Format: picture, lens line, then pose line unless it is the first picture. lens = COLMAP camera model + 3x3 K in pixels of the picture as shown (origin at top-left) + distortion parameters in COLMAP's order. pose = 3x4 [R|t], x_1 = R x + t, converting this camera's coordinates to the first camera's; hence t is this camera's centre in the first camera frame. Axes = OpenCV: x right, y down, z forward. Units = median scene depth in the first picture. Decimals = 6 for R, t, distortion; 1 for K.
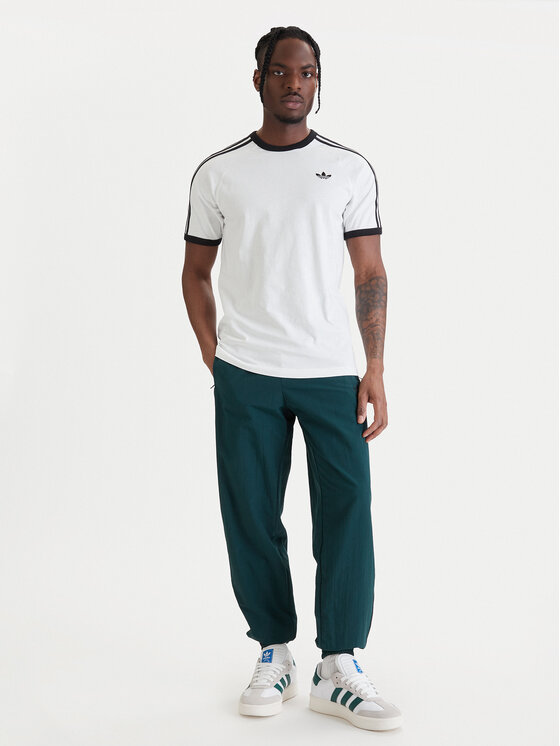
lens RADIAL K [[865.1, 0, 280.2], [0, 865.1, 373.3], [0, 0, 1]] dist [-0.145053, 0.000000]
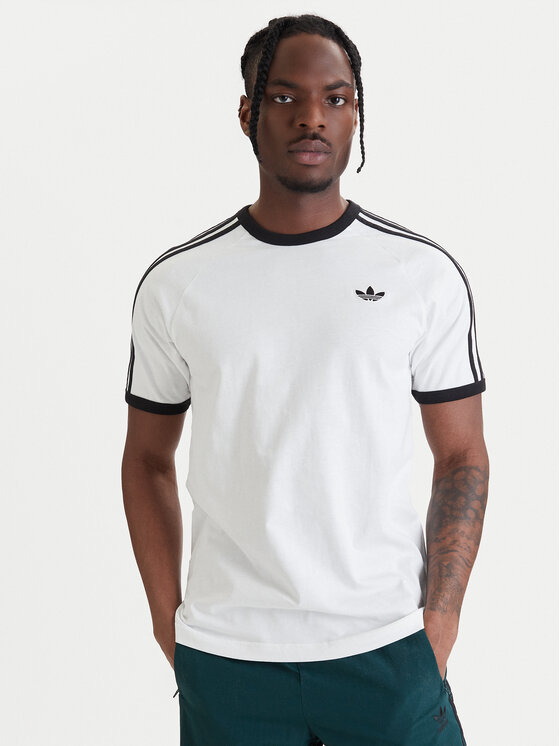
lens RADIAL K [[865.1, 0, 279.6], [0, 865.1, 372.5], [0, 0, 1]] dist [-0.145053, 0.000000]
pose [[0.997167, -0.012306, -0.074213, 0.032869], [0.008044, 0.998316, -0.057457, -0.148199], [0.074795, 0.056697, 0.995586, 0.466773]]
